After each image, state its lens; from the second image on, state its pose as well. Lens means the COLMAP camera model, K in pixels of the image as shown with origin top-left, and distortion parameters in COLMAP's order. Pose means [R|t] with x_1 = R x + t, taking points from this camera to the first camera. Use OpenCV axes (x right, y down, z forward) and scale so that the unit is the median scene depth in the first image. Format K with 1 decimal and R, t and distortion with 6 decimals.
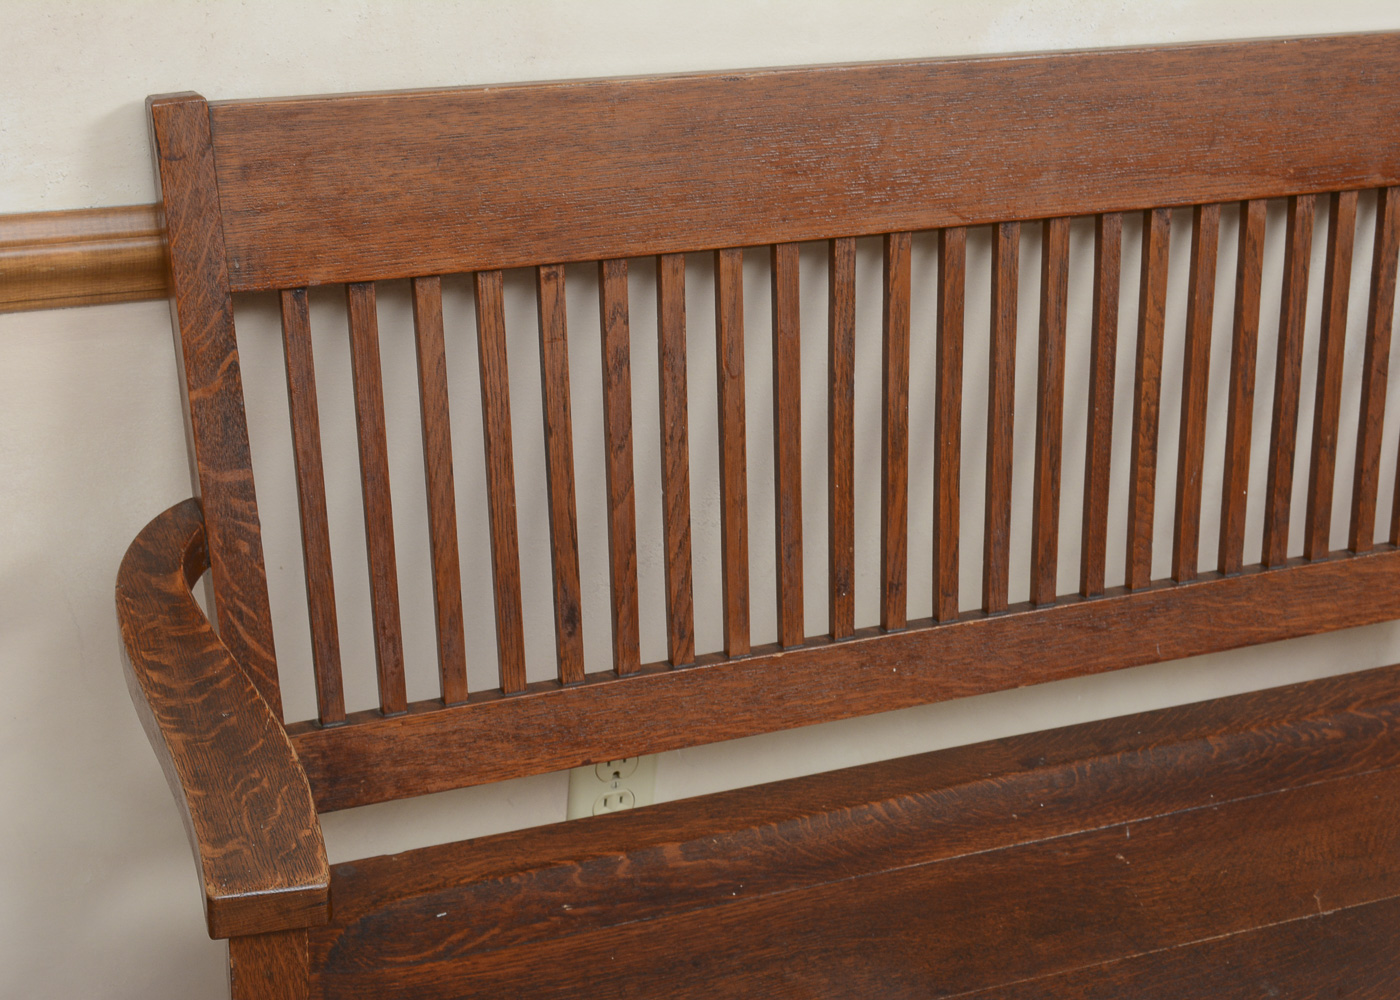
lens RADIAL K [[2232.0, 0, 691.8], [0, 2232.0, 495.1], [0, 0, 1]] dist [-0.016521, 0.000000]
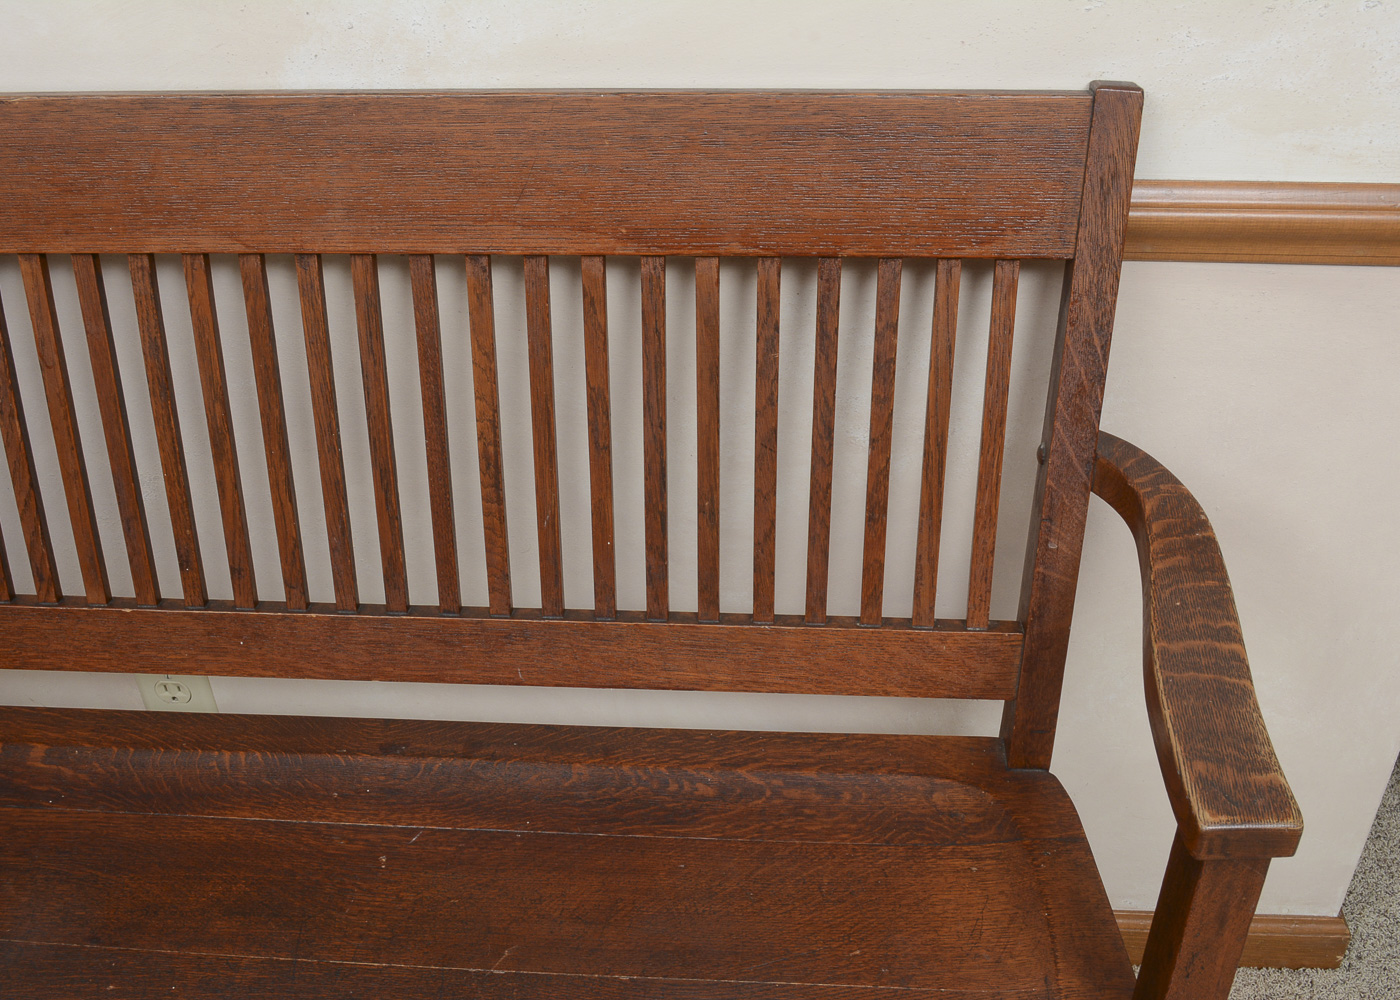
lens RADIAL K [[1573.9, 0, 831.7], [0, 1573.9, 491.2], [0, 0, 1]] dist [-0.057456, 0.000000]
pose [[0.896598, 0.182294, -0.403585, 0.672762], [-0.136176, 0.980681, 0.140434, -0.149153], [0.421388, -0.070954, 0.904101, 0.437836]]
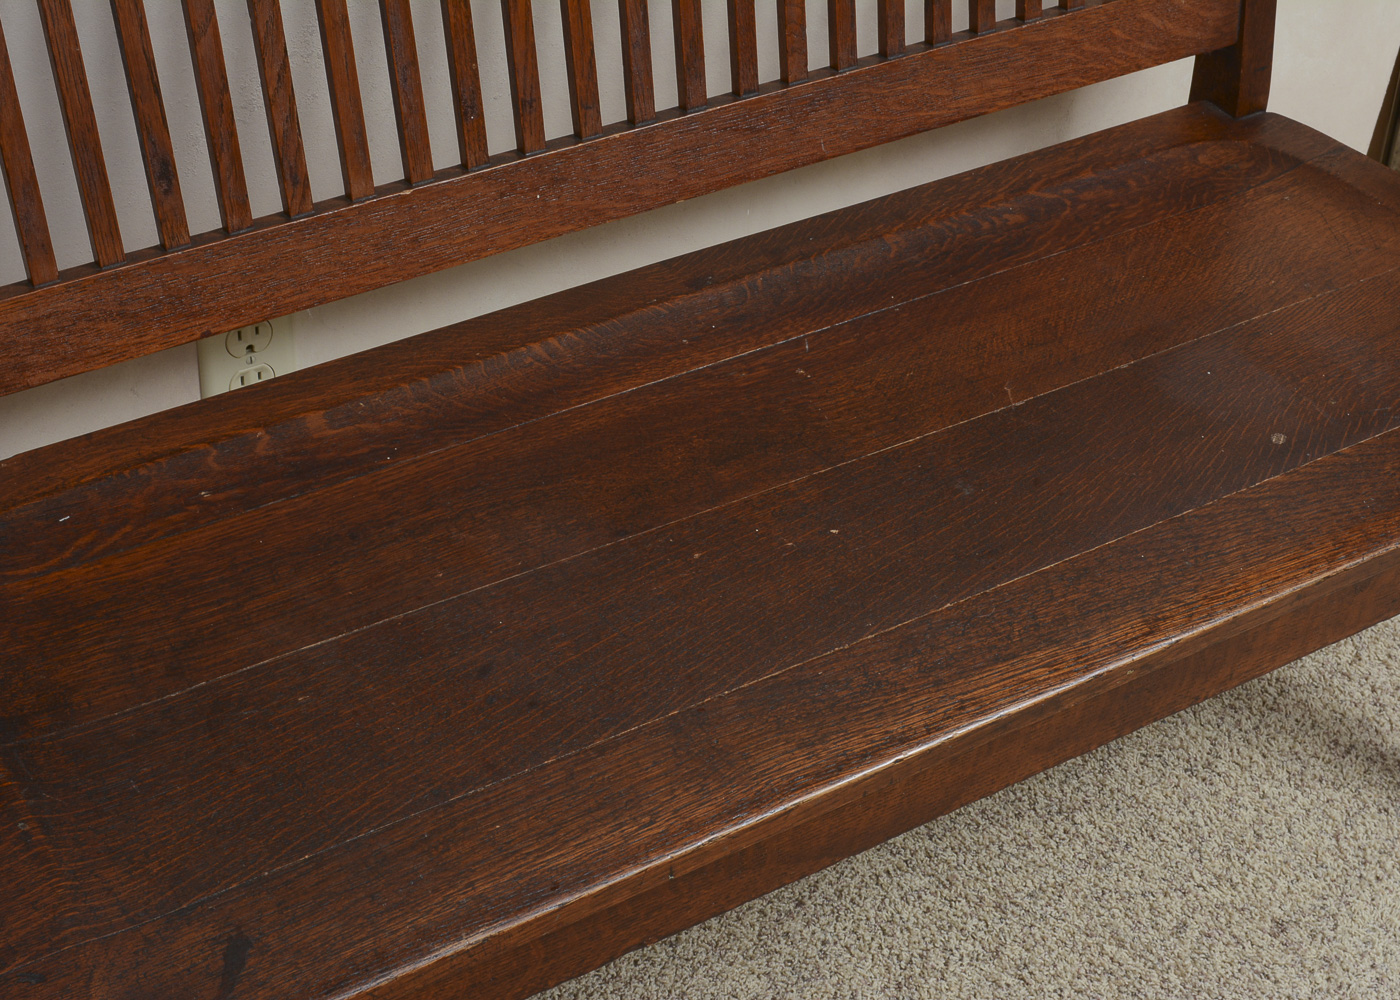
lens RADIAL K [[2344.5, 0, 692.6], [0, 2344.5, 495.0], [0, 0, 1]] dist [-0.003607, 0.000000]
pose [[0.985235, -0.121916, 0.120202, 0.023969], [0.097877, 0.977124, 0.188807, 0.023753], [-0.140470, -0.174254, 0.974630, 0.041588]]
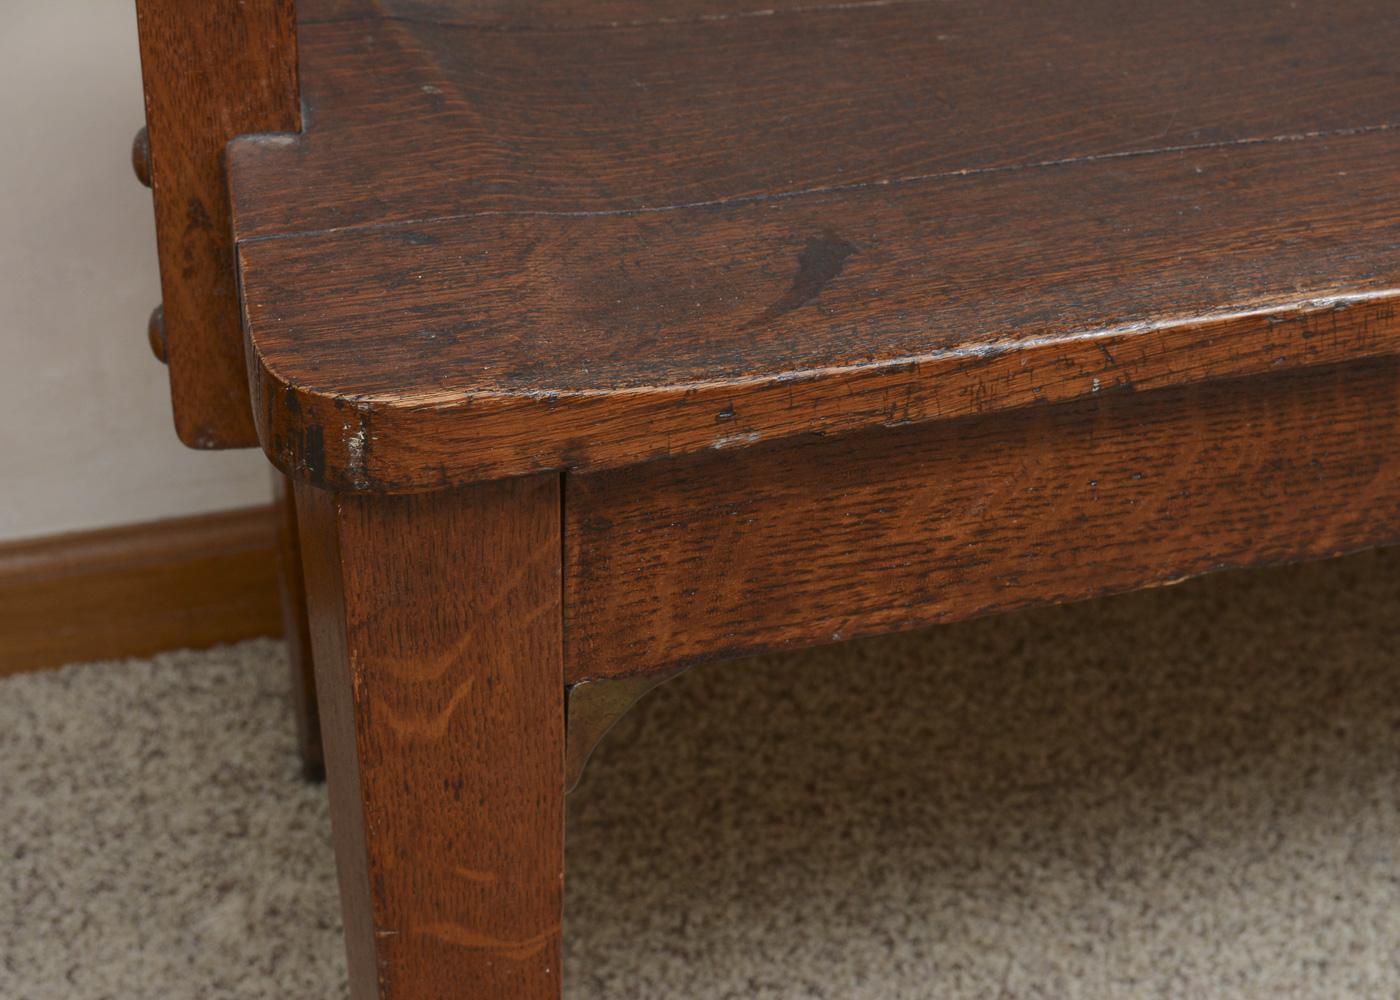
lens RADIAL K [[2349.6, 0, 694.3], [0, 2349.6, 503.3], [0, 0, 1]] dist [-0.023783, 0.000000]
pose [[0.998654, -0.016491, -0.049177, -0.049089], [0.017080, 0.999787, 0.011567, 0.322030], [0.048975, -0.012392, 0.998723, 0.398101]]
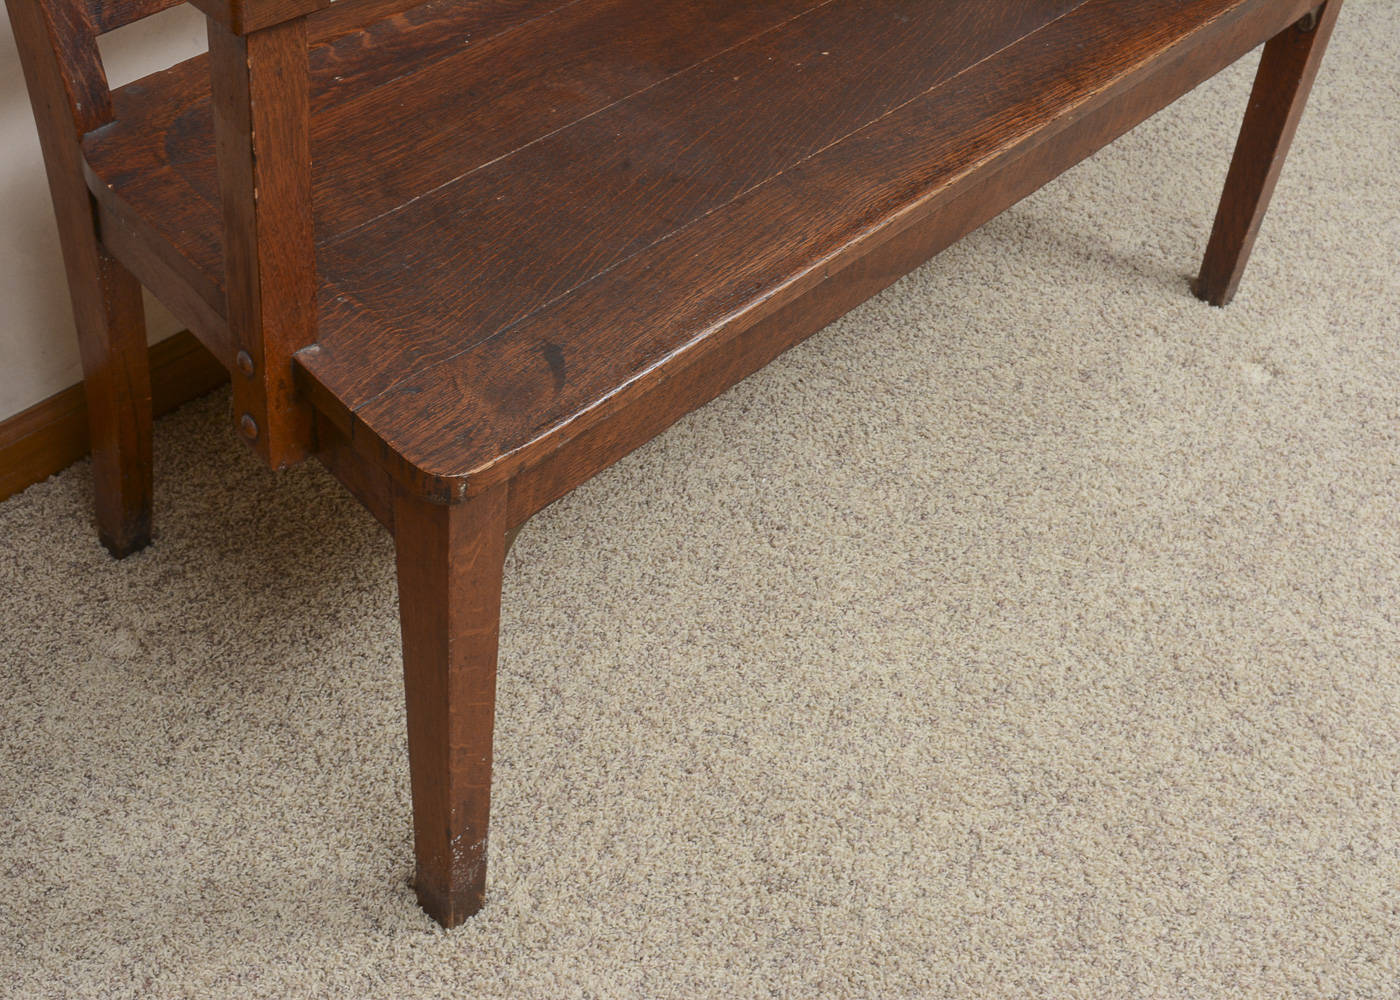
lens RADIAL K [[2025.4, 0, 698.1], [0, 2025.4, 491.1], [0, 0, 1]] dist [-0.043761, 0.000000]
pose [[0.892486, -0.286018, 0.348800, -0.294630], [0.186043, 0.937838, 0.293000, 0.112096], [-0.410921, -0.196606, 0.890219, -0.007939]]
